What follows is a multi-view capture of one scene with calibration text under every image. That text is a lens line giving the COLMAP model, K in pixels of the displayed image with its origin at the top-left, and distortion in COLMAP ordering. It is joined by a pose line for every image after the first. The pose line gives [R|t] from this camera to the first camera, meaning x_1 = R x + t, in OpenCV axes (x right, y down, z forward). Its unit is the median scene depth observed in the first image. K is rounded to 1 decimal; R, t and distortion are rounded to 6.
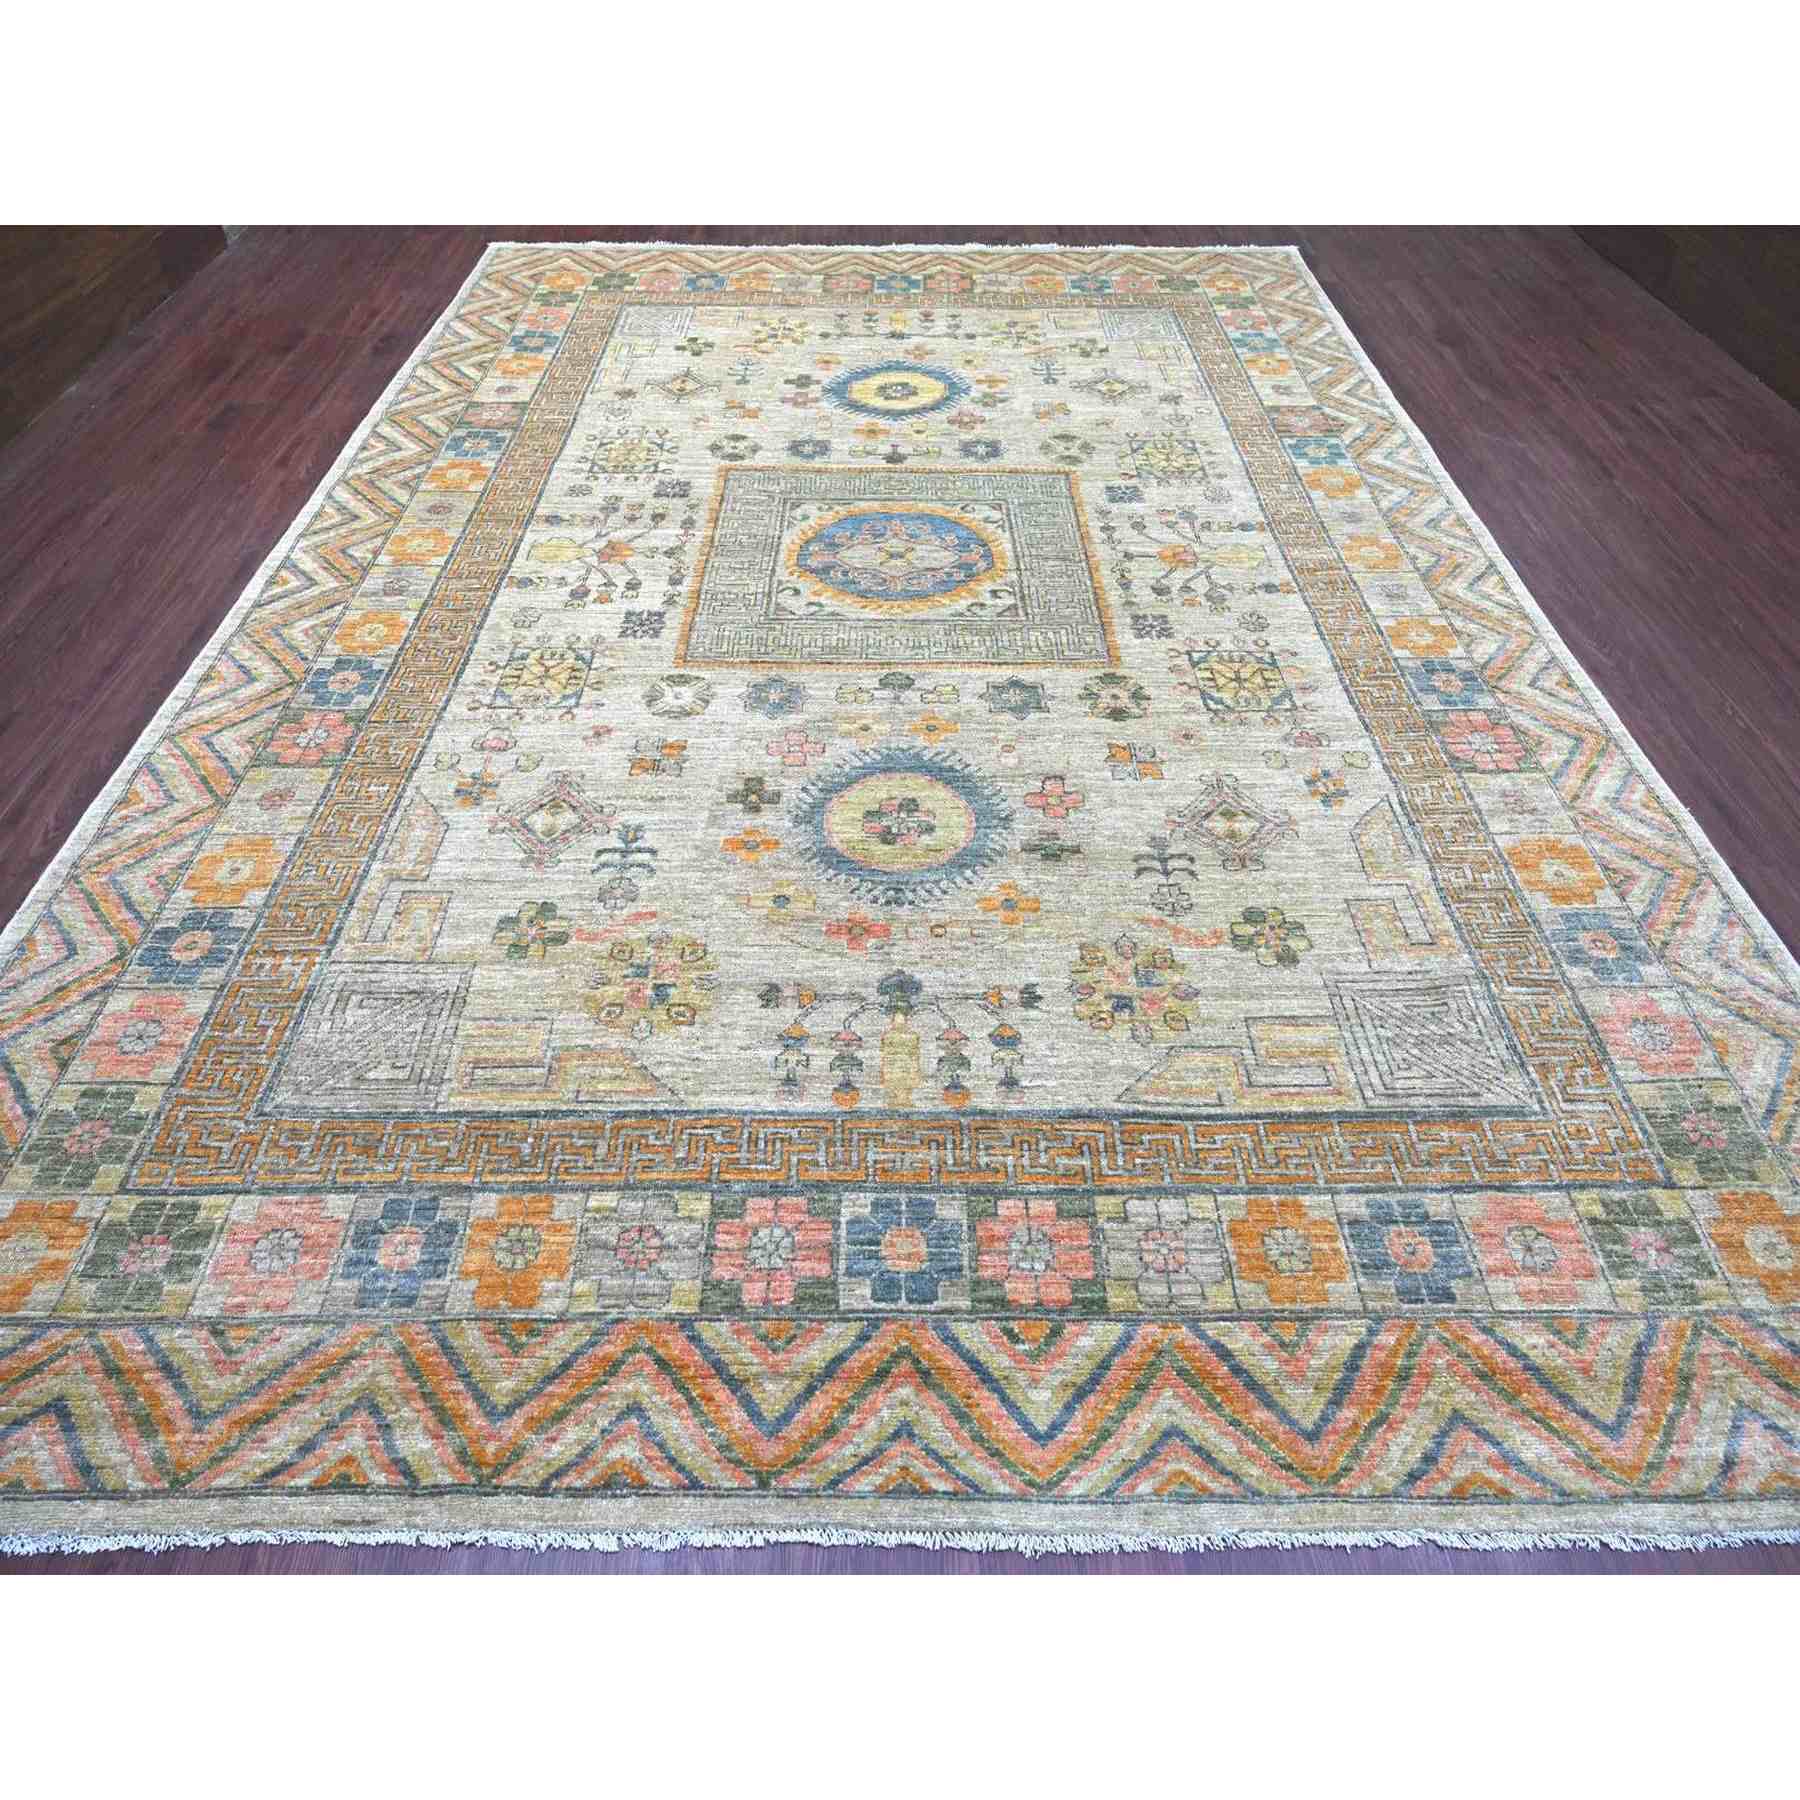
lens RADIAL K [[1005.5, 0, 900.0], [0, 1005.5, 900.0], [0, 0, 1]] dist [-0.007657, 0.002139]
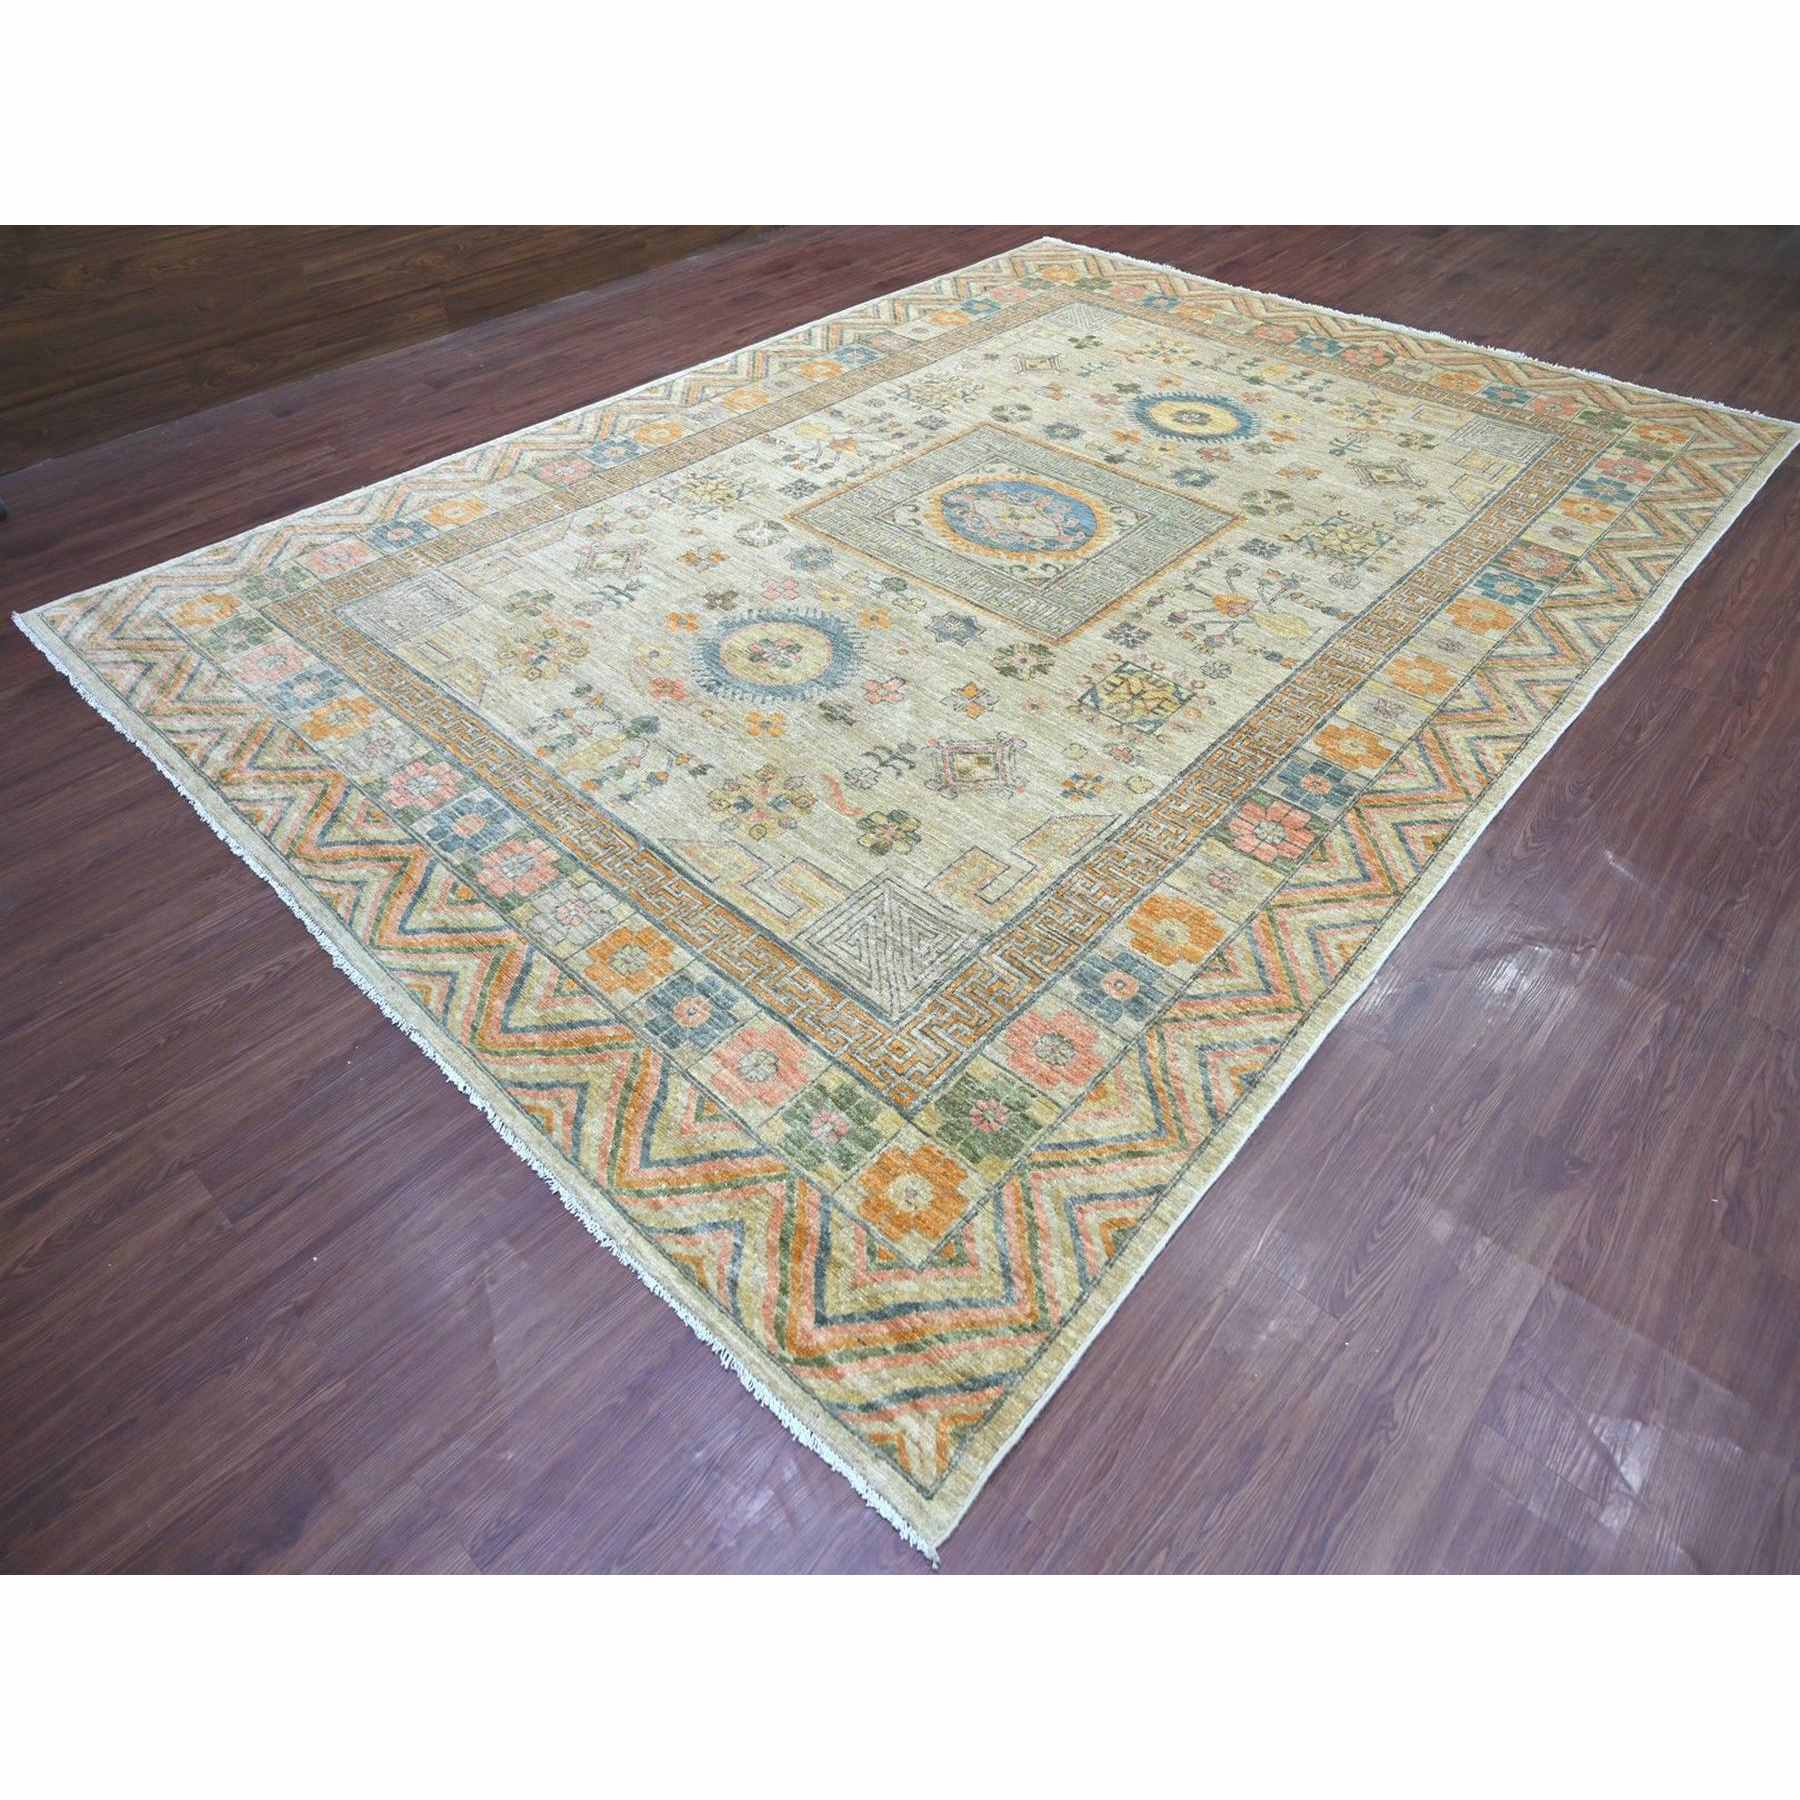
lens RADIAL K [[1005.5, 0, 900.0], [0, 1005.5, 900.0], [0, 0, 1]] dist [-0.007657, 0.002139]
pose [[0.744719, 0.492165, -0.450741, 0.730173], [-0.510258, 0.855218, 0.090761, -0.006382], [0.430151, 0.162403, 0.888029, -0.003967]]
